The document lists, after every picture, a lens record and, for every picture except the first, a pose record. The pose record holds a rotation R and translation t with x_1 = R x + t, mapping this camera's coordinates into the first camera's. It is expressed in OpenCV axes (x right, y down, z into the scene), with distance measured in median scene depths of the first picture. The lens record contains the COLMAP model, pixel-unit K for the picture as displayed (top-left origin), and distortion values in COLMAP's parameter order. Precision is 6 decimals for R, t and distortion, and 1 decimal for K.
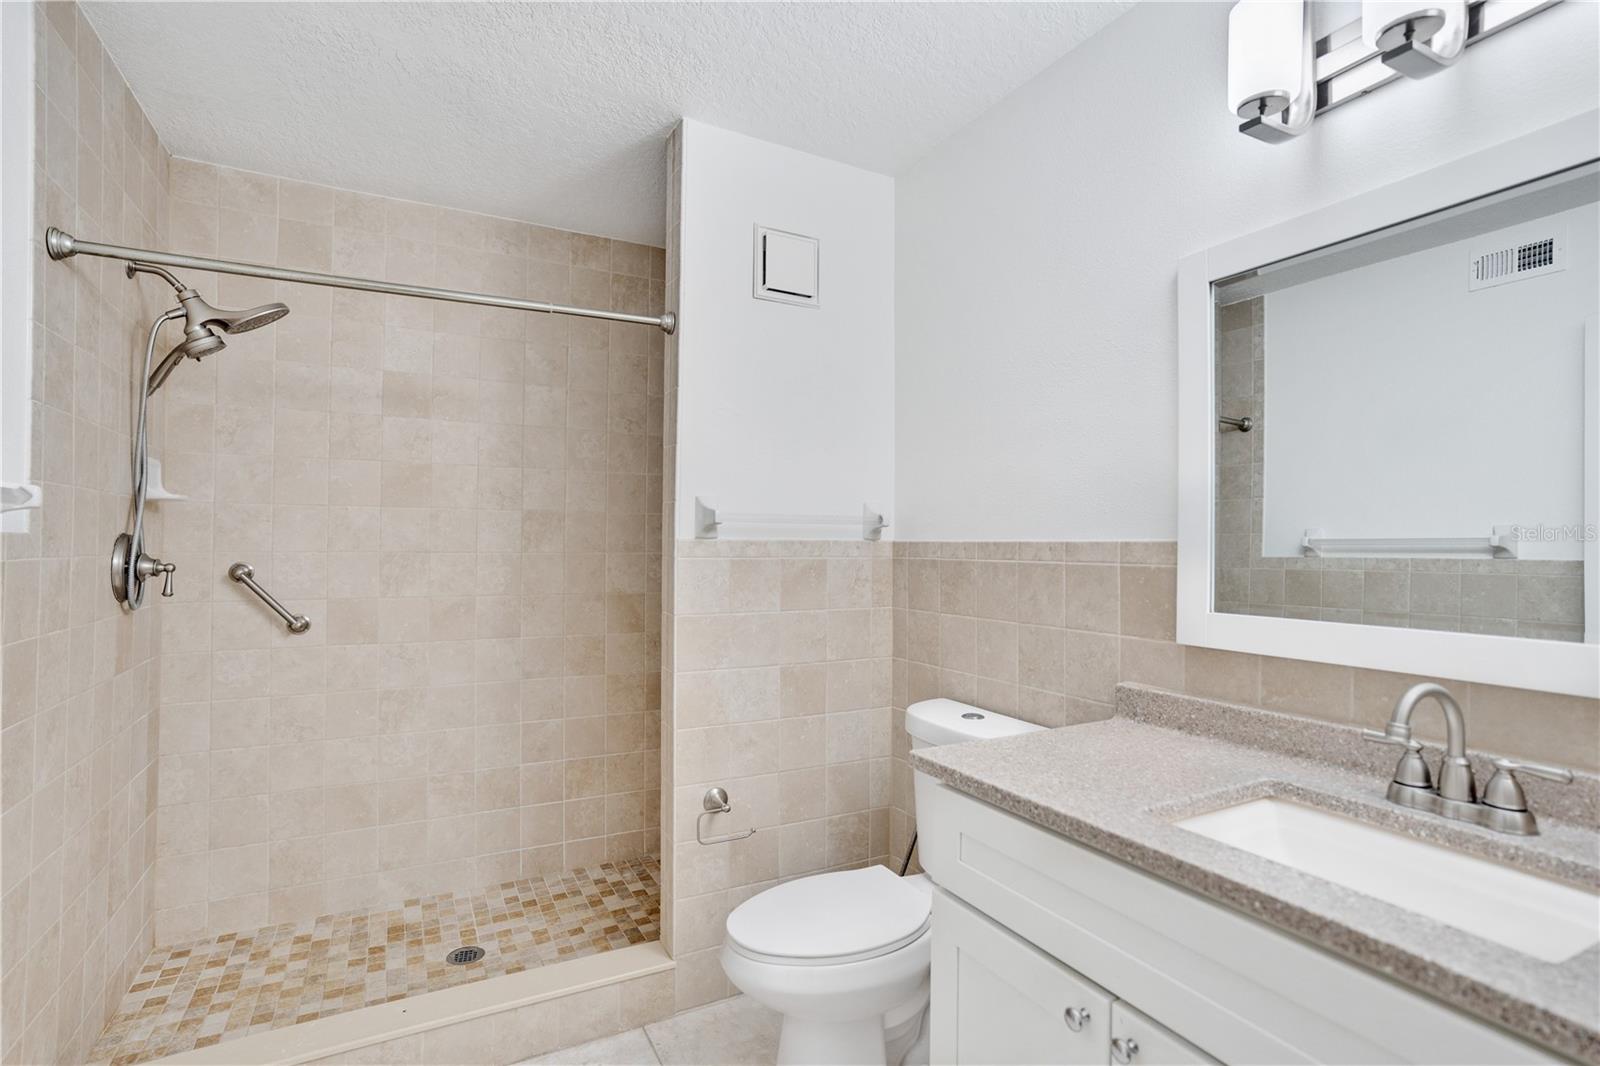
lens RADIAL K [[781.2, 0, 796.2], [0, 781.2, 547.6], [0, 0, 1]] dist [-0.066486, 0.039276]
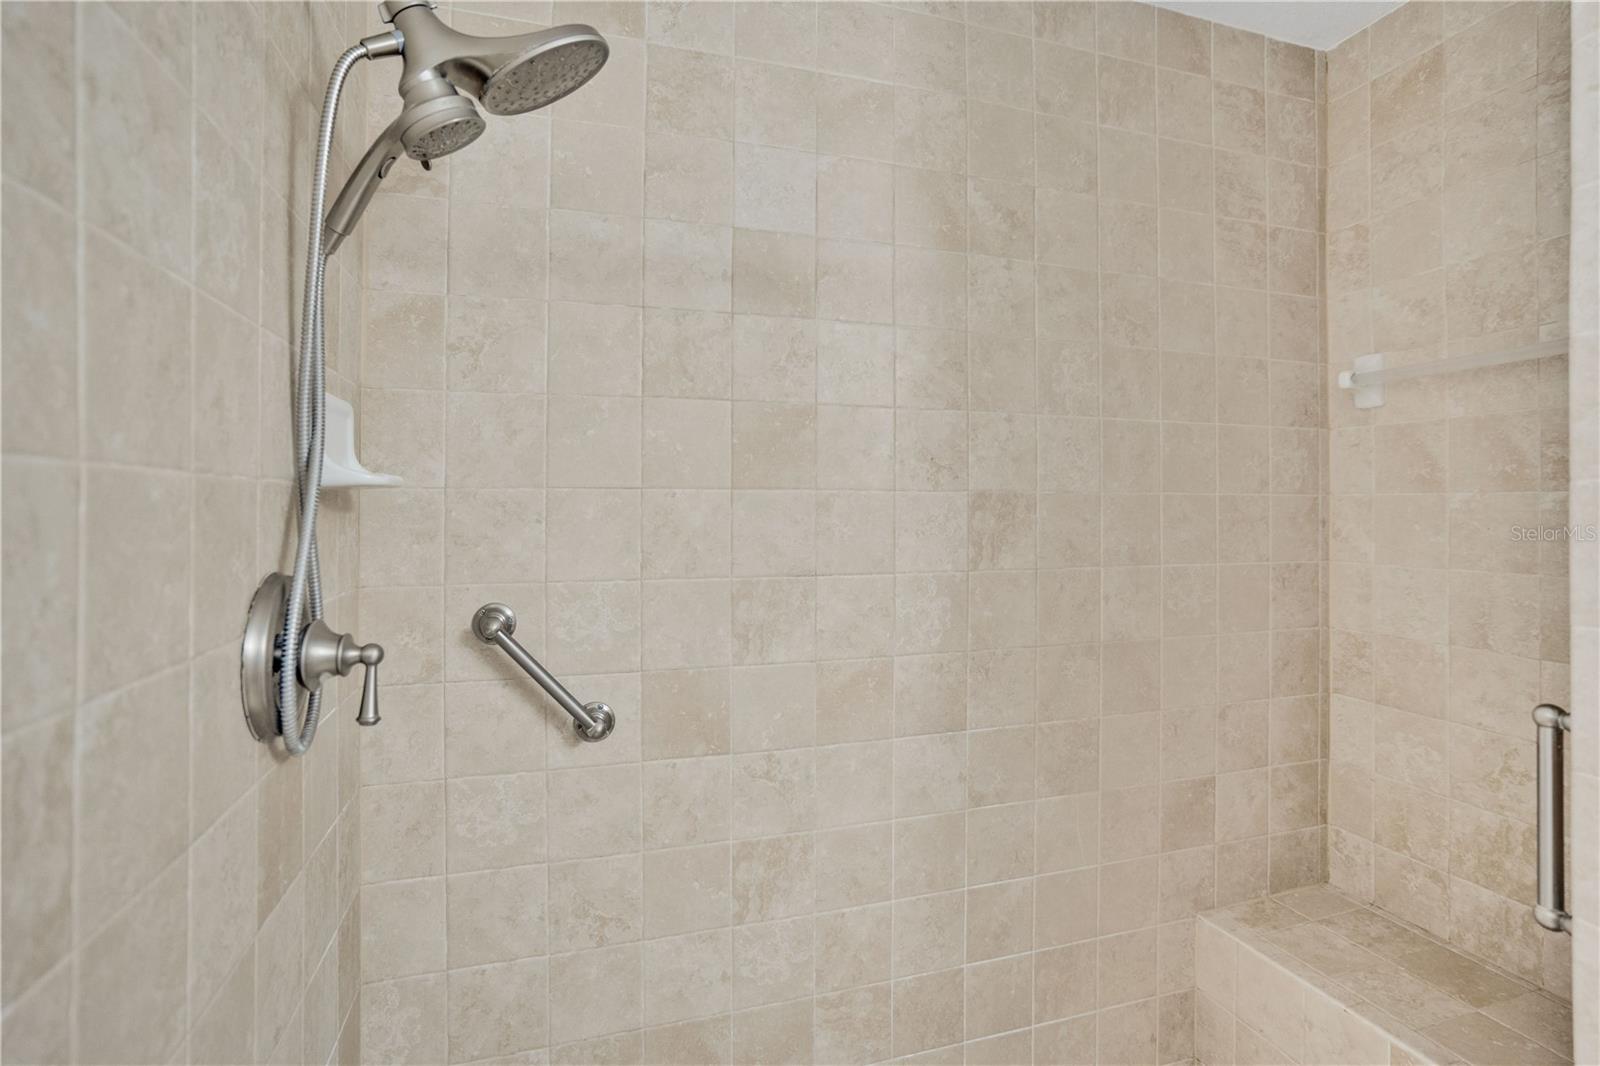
lens RADIAL K [[796.6, 0, 796.8], [0, 796.6, 516.0], [0, 0, 1]] dist [-0.076735, 0.039026]
pose [[0.981821, -0.004510, -0.189756, -0.439253], [0.005735, 0.999966, 0.005906, -0.042400], [0.189723, -0.006887, 0.981813, 0.534961]]
